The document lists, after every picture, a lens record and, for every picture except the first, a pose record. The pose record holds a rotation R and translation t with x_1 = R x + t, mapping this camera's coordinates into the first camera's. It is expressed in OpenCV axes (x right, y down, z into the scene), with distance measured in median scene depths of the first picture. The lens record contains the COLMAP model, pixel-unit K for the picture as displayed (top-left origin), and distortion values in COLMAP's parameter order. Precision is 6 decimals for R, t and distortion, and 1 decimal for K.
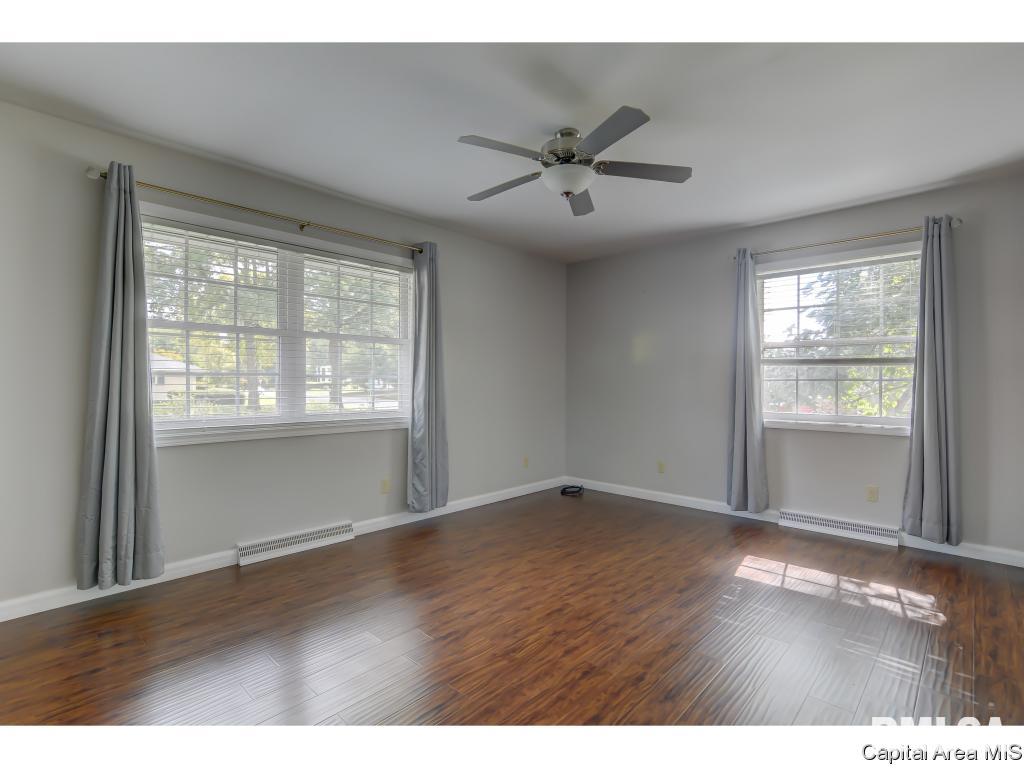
lens RADIAL K [[496.3, 0, 510.8], [0, 496.3, 381.8], [0, 0, 1]] dist [-0.012911, 0.004248]
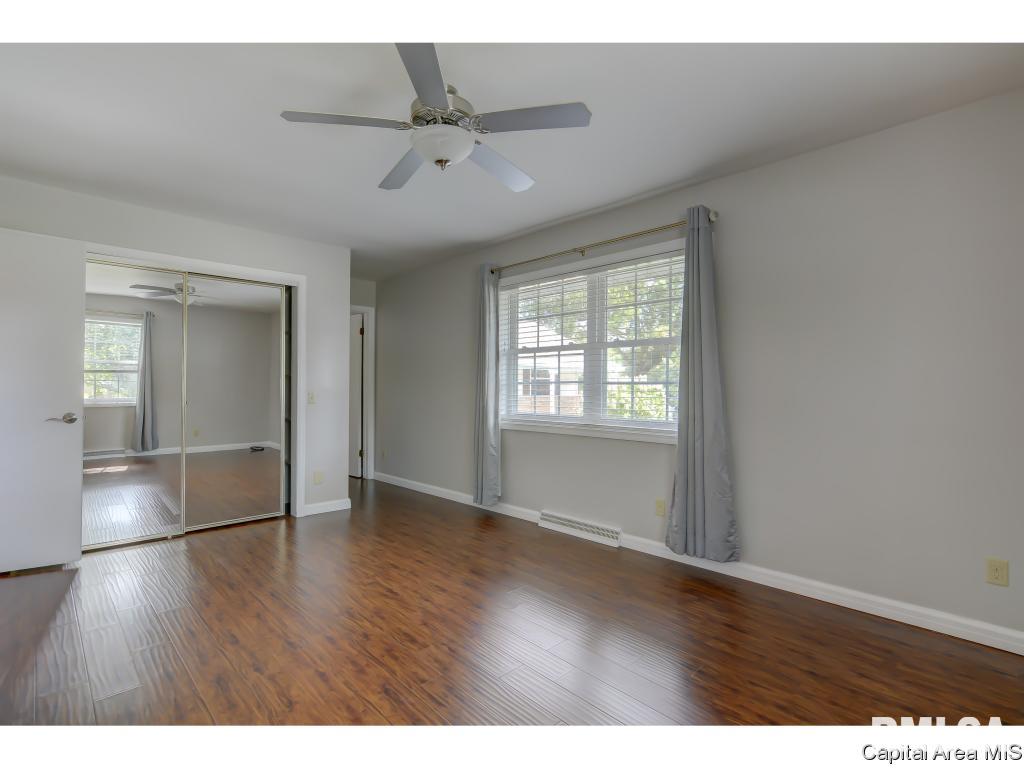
lens RADIAL K [[496.3, 0, 511.0], [0, 496.3, 381.9], [0, 0, 1]] dist [-0.012911, 0.004248]
pose [[-0.039876, -0.012342, -0.999128, 0.993671], [-0.006302, 0.999907, -0.012100, 0.001225], [0.999185, 0.005814, -0.039950, 1.210657]]
